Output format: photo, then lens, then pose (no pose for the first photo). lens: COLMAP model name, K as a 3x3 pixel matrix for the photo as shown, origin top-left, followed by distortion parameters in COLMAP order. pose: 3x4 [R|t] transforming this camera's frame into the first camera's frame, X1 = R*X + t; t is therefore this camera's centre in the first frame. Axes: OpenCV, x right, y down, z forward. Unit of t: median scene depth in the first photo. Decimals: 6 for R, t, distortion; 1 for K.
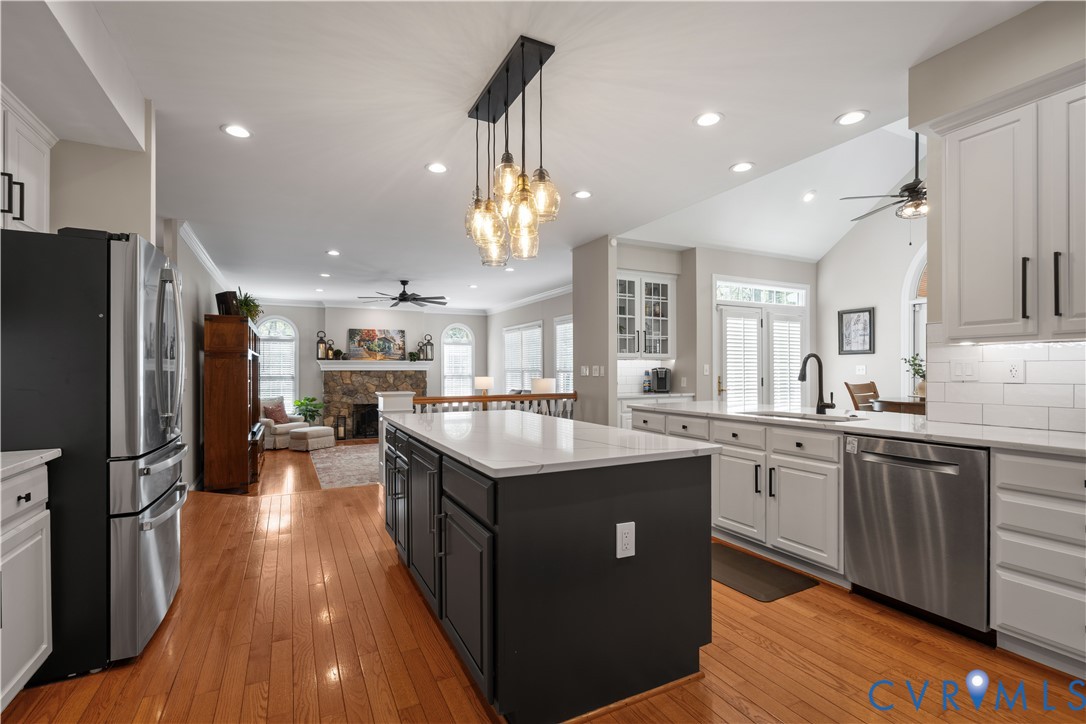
lens RADIAL K [[493.1, 0, 535.8], [0, 493.1, 364.0], [0, 0, 1]] dist [-0.000118, 0.000294]
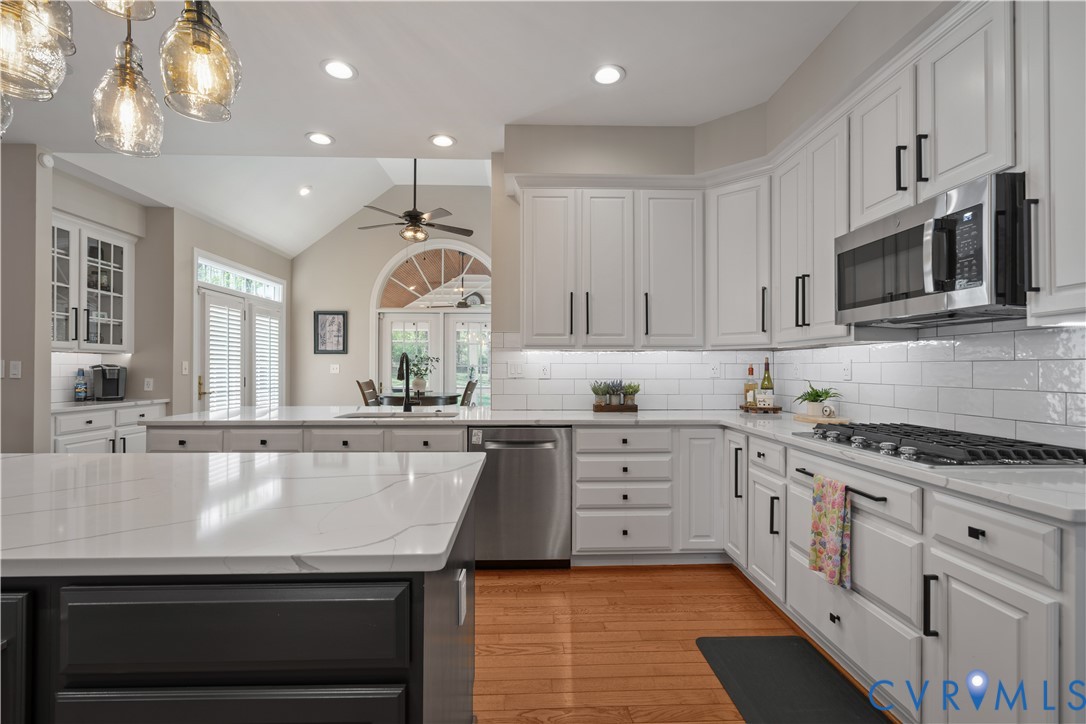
lens RADIAL K [[493.1, 0, 535.8], [0, 493.1, 364.0], [0, 0, 1]] dist [-0.000118, 0.000294]
pose [[0.424944, 0.011981, 0.905140, -0.119556], [-0.014760, 0.999871, -0.006305, 0.002058], [-0.905099, -0.010680, 0.425066, 0.155787]]
